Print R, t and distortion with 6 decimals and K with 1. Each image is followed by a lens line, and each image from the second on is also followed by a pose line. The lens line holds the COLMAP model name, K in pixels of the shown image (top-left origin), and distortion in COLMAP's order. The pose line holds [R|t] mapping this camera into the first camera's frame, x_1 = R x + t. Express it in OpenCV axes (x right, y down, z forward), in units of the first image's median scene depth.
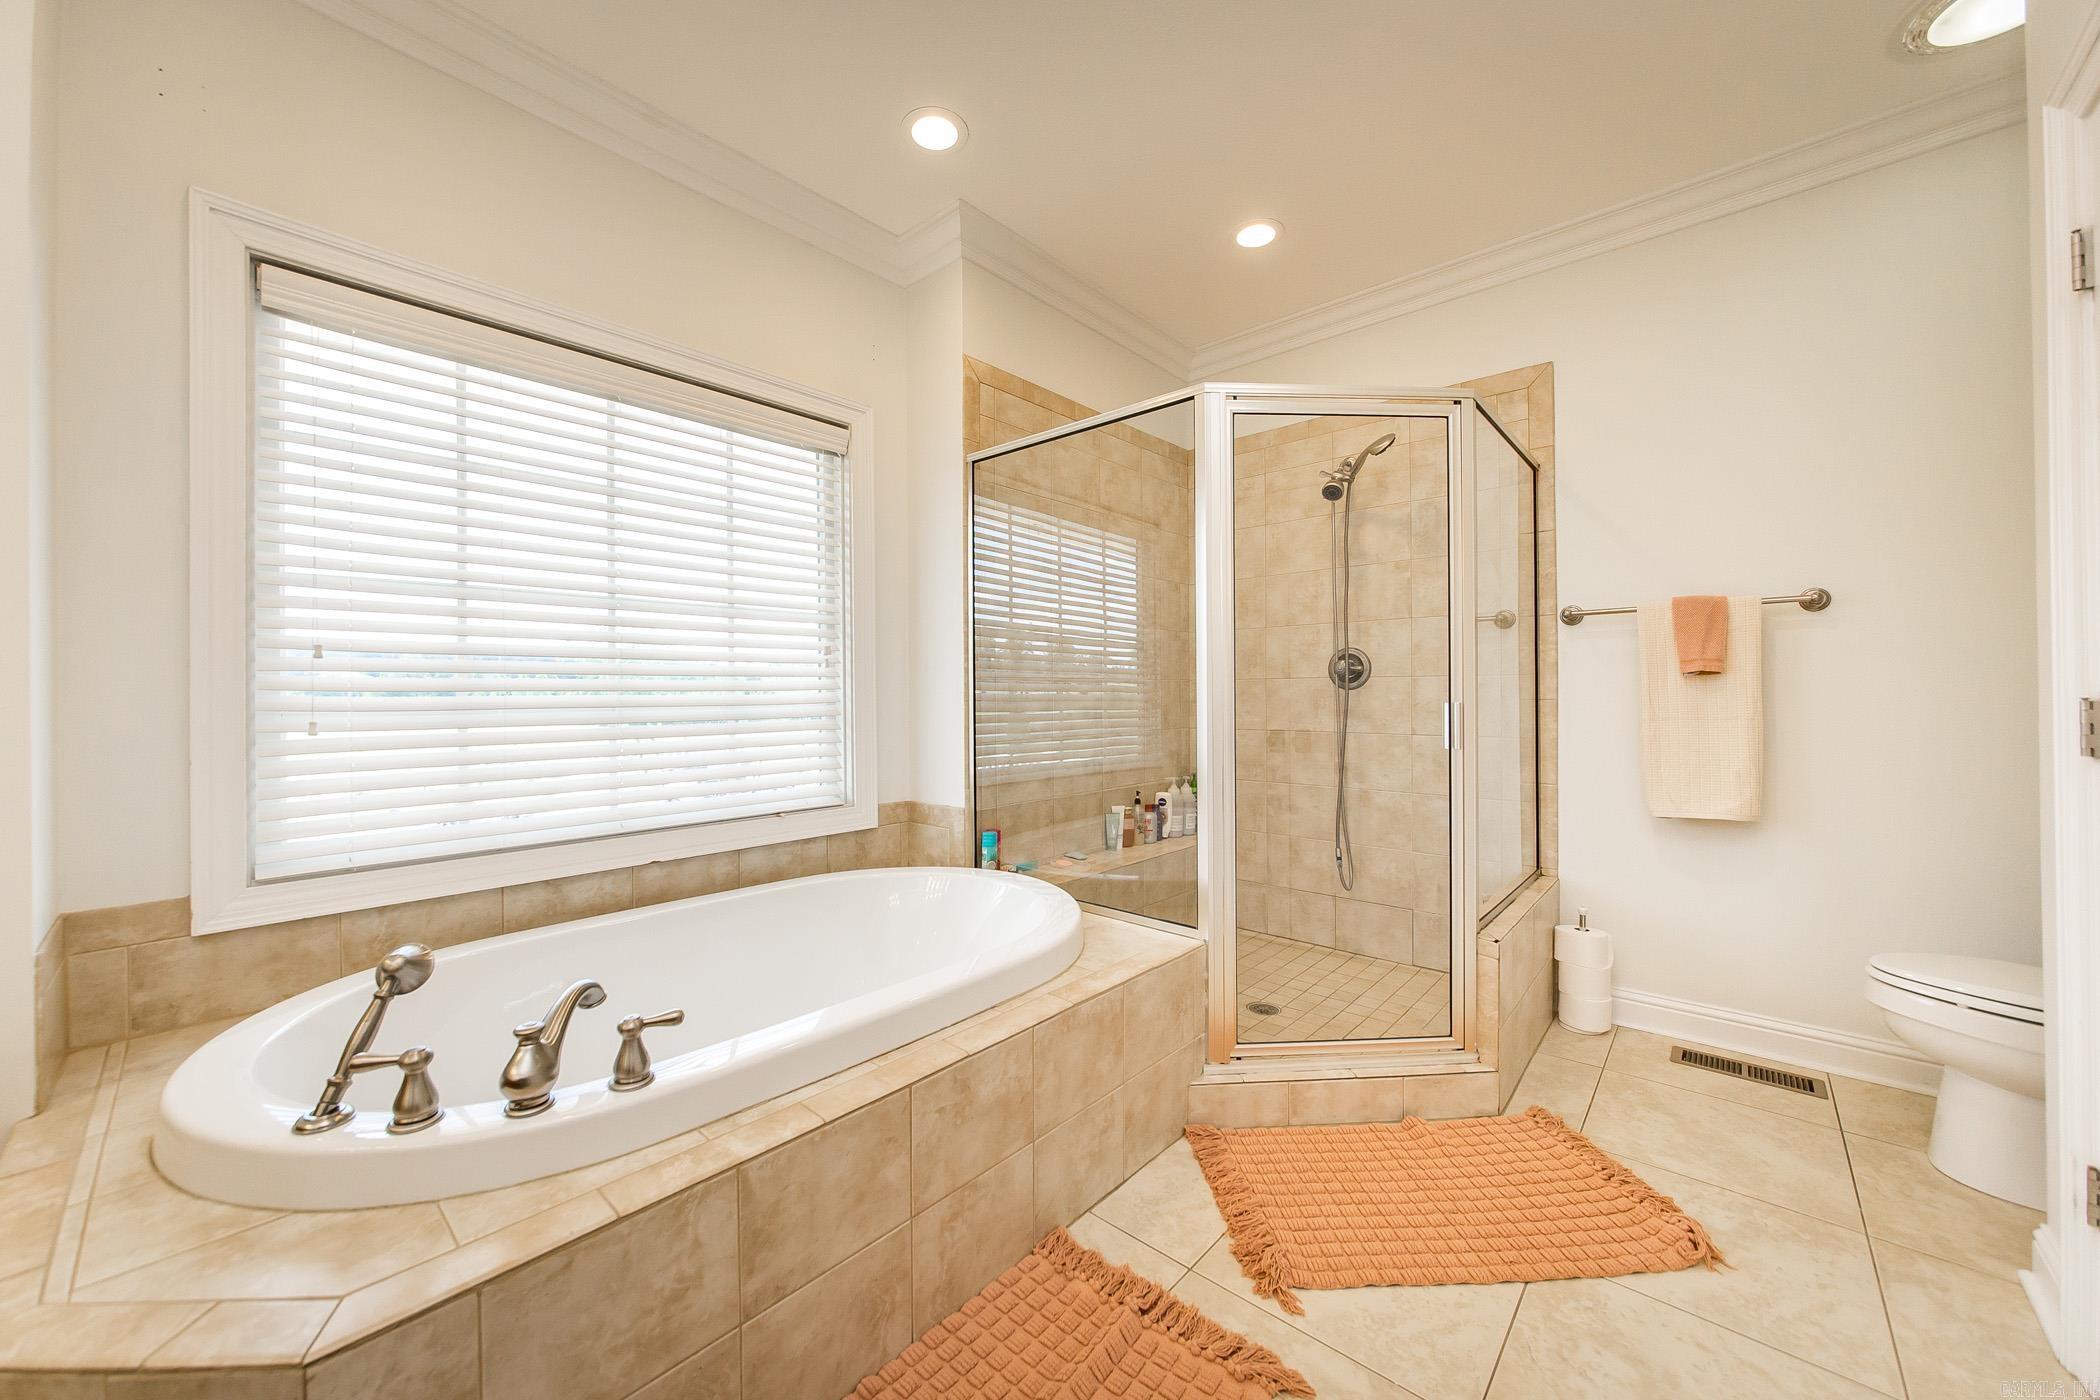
lens RADIAL K [[765.6, 0, 1051.0], [0, 765.6, 700.9], [0, 0, 1]] dist [-0.002371, 0.000108]
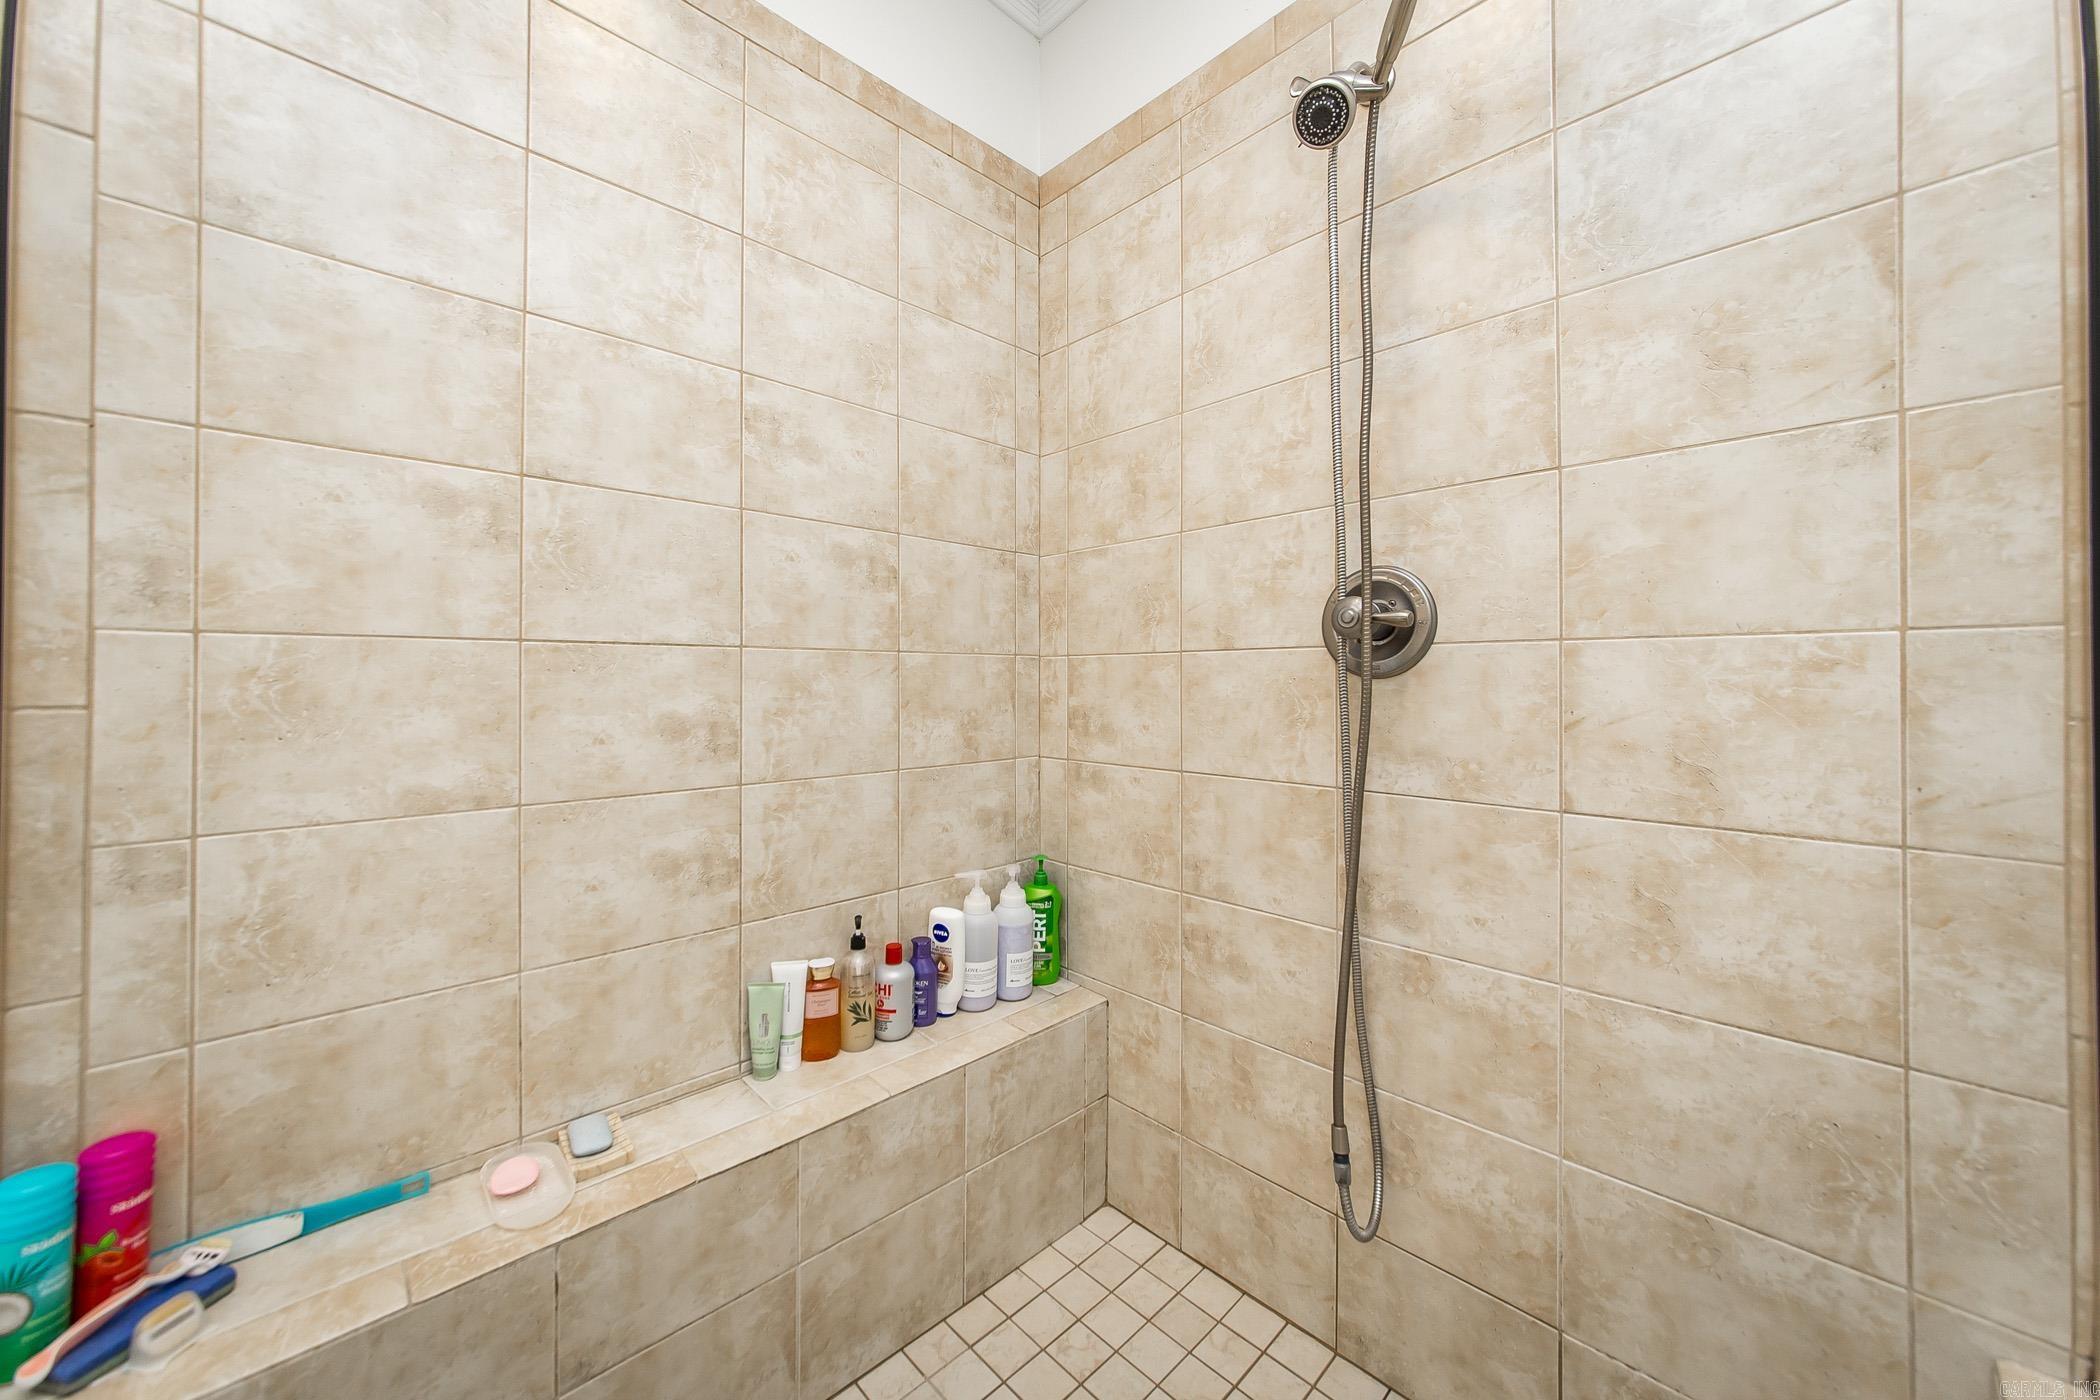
lens RADIAL K [[765.6, 0, 1048.6], [0, 765.6, 681.8], [0, 0, 1]] dist [-0.002371, 0.000108]
pose [[0.997915, 0.007022, -0.064162, 0.245996], [-0.007684, 0.999920, -0.010079, -0.007337], [0.064086, 0.010551, 0.997889, 0.595966]]
